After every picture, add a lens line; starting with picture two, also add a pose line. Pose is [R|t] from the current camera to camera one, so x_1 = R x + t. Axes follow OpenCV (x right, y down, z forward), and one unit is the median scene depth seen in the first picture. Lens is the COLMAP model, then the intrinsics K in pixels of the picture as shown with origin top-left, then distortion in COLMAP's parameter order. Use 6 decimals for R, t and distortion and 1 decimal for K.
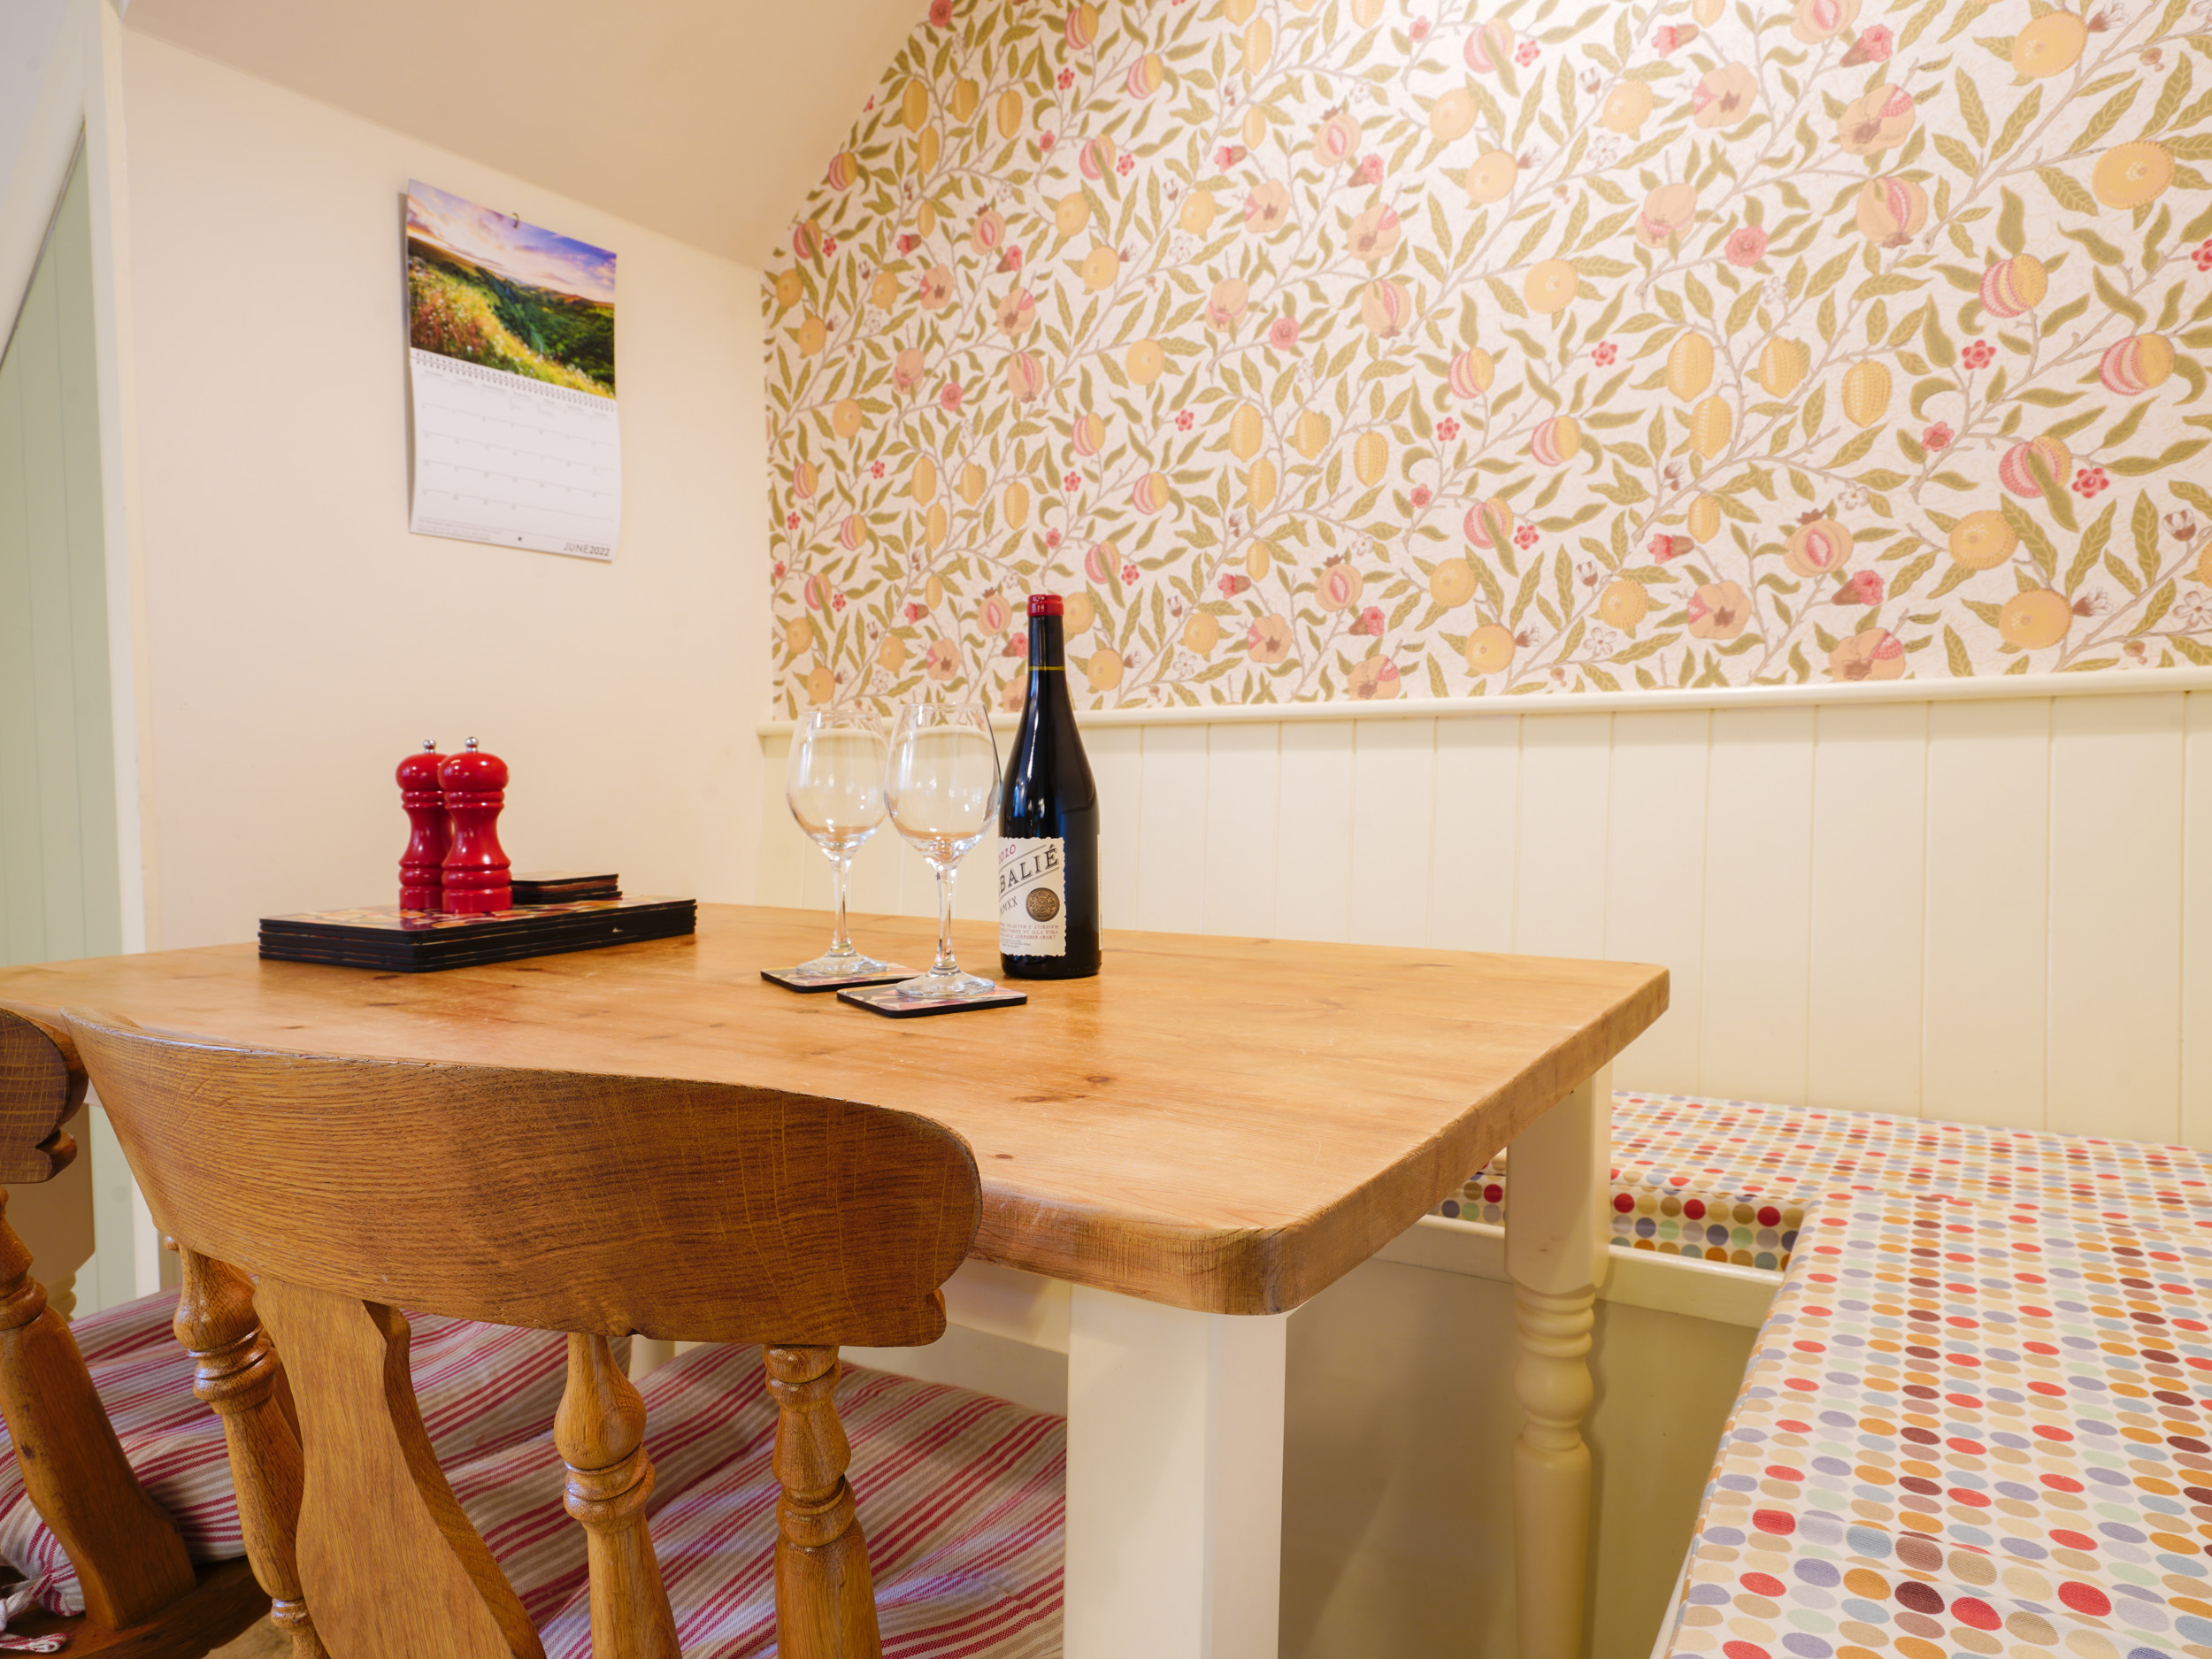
lens RADIAL K [[1391.4, 0, 1106.0], [0, 1391.4, 812.1], [0, 0, 1]] dist [0.003067, 0.002605]
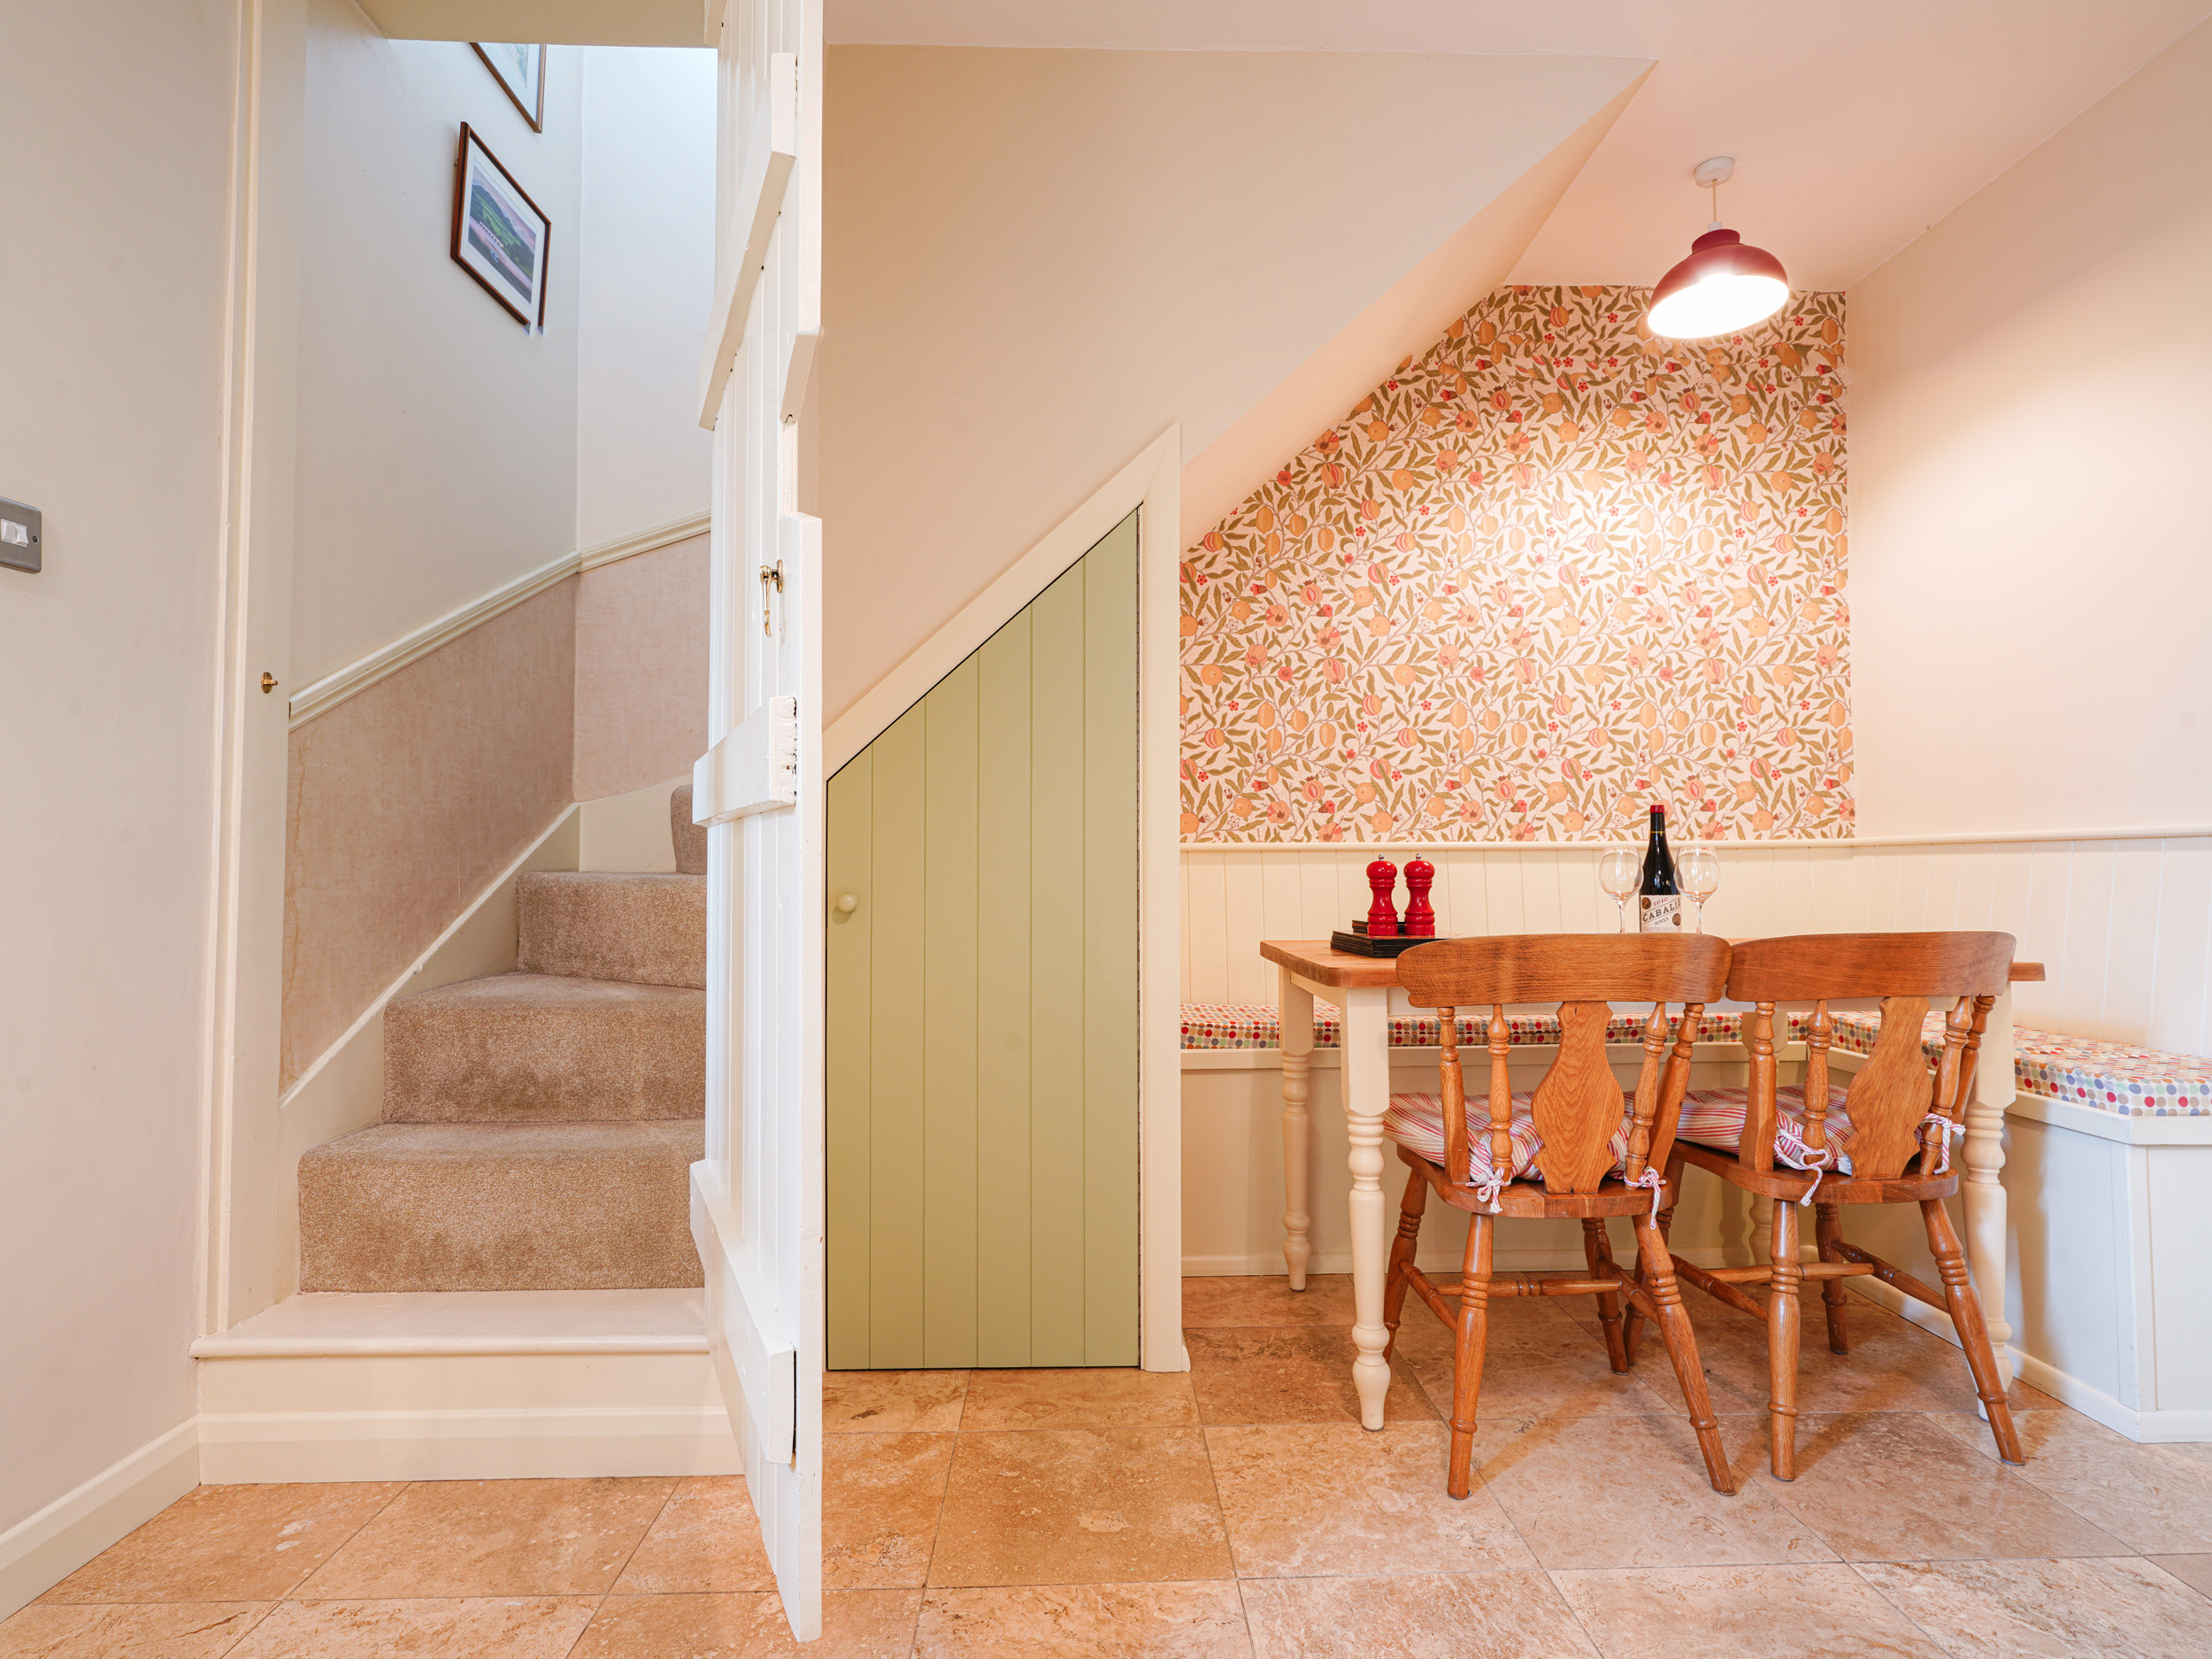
lens RADIAL K [[1131.6, 0, 1123.2], [0, 1131.6, 835.1], [0, 0, 1]] dist [-0.010223, 0.004907]
pose [[0.835902, 0.037278, 0.547612, -1.255949], [0.014949, 0.995775, -0.090606, 0.060348], [-0.548676, 0.083924, 0.831812, -0.149022]]
